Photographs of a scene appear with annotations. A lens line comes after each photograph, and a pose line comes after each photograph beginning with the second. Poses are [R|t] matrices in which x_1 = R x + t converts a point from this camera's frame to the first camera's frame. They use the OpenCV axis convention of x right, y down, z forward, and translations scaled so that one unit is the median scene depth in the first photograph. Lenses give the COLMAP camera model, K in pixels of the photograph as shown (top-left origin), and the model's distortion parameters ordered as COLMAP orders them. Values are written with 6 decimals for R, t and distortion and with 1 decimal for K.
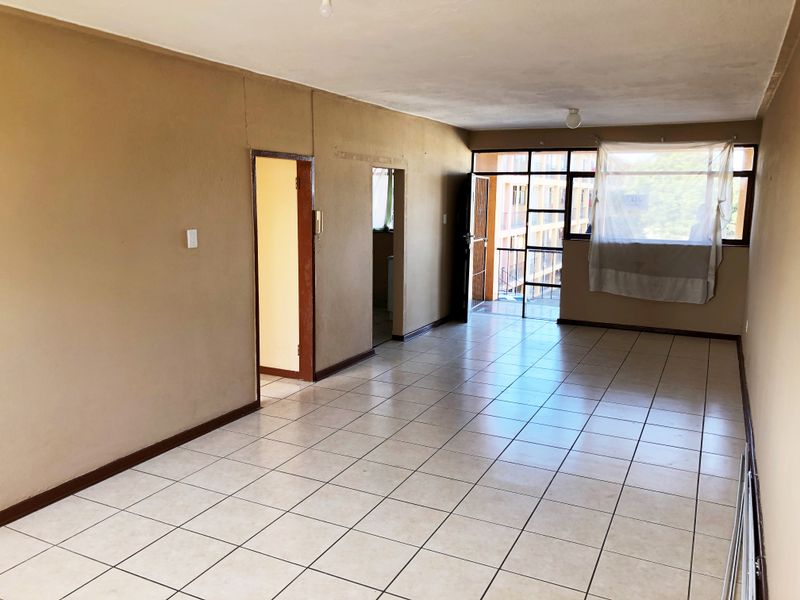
lens RADIAL K [[648.6, 0, 404.3], [0, 648.6, 298.5], [0, 0, 1]] dist [0.004539, 0.001920]
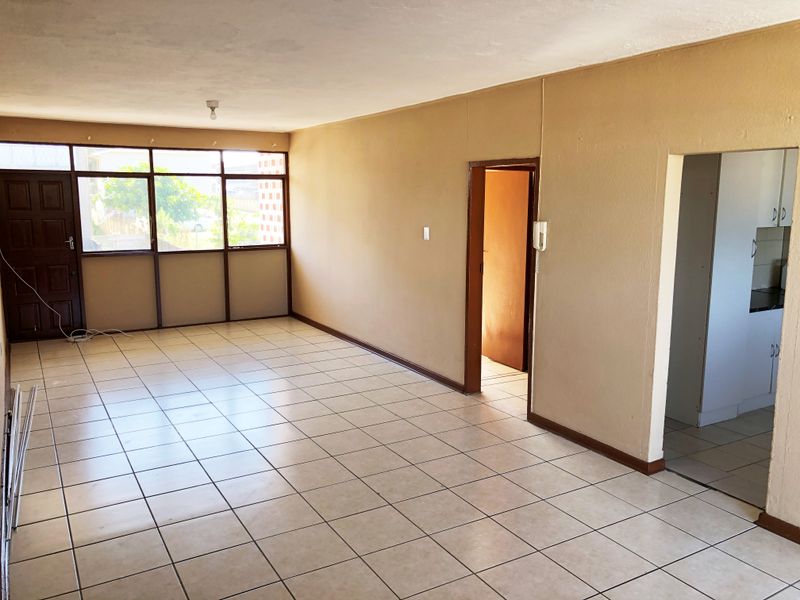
lens RADIAL K [[648.6, 0, 404.3], [0, 648.6, 298.5], [0, 0, 1]] dist [0.004539, 0.001920]
pose [[-0.555328, 0.120328, -0.822881, 0.750633], [-0.141395, 0.961410, 0.236006, -0.242401], [0.819523, 0.247412, -0.516884, 1.483591]]
